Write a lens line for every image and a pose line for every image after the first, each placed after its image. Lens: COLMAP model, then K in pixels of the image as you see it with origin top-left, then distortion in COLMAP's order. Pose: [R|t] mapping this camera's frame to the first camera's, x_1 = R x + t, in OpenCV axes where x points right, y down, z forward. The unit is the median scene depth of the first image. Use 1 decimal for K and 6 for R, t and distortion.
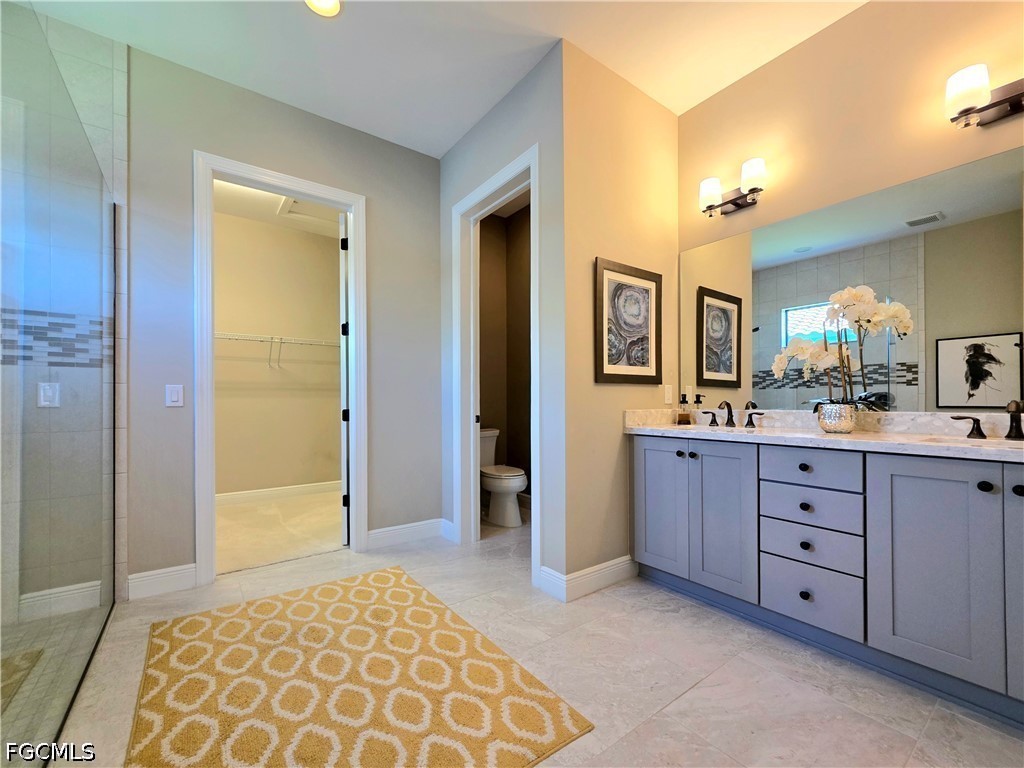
lens RADIAL K [[468.7, 0, 540.8], [0, 468.7, 397.7], [0, 0, 1]] dist [-0.001511, -0.000416]
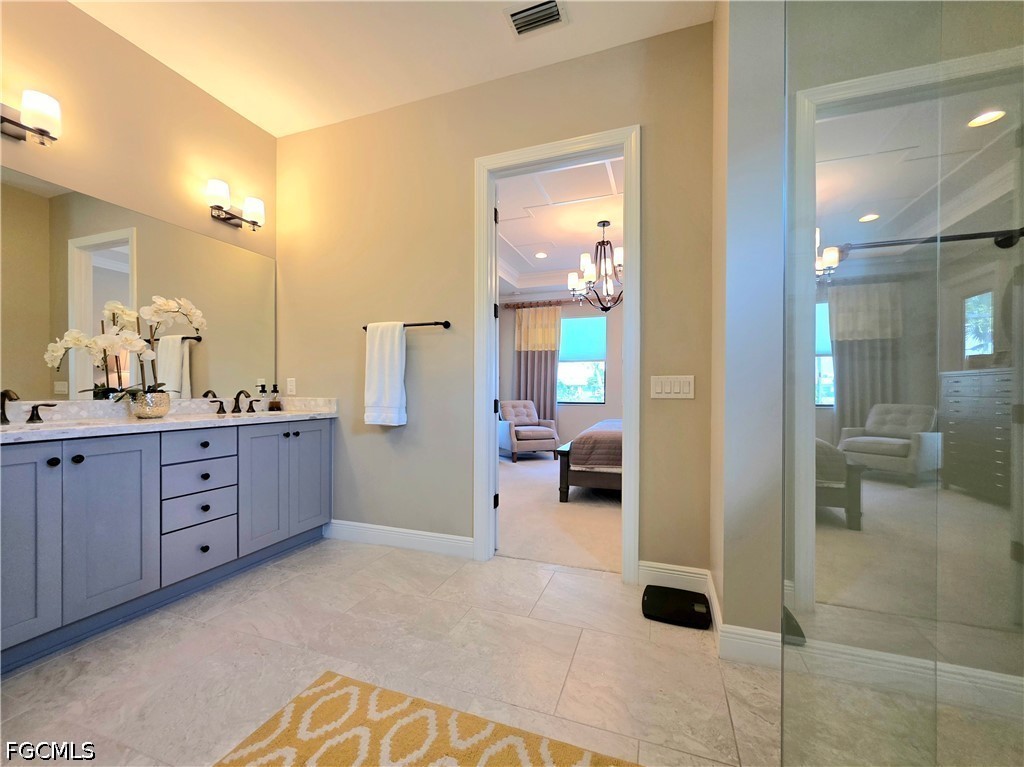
lens RADIAL K [[414.9, 0, 496.0], [0, 414.9, 393.3], [0, 0, 1]] dist [-0.000744, 0.000307]
pose [[-0.531905, -0.006169, 0.846782, -0.779083], [-0.010730, 0.999942, 0.000545, 0.005960], [-0.846736, -0.008797, -0.531941, 0.959435]]
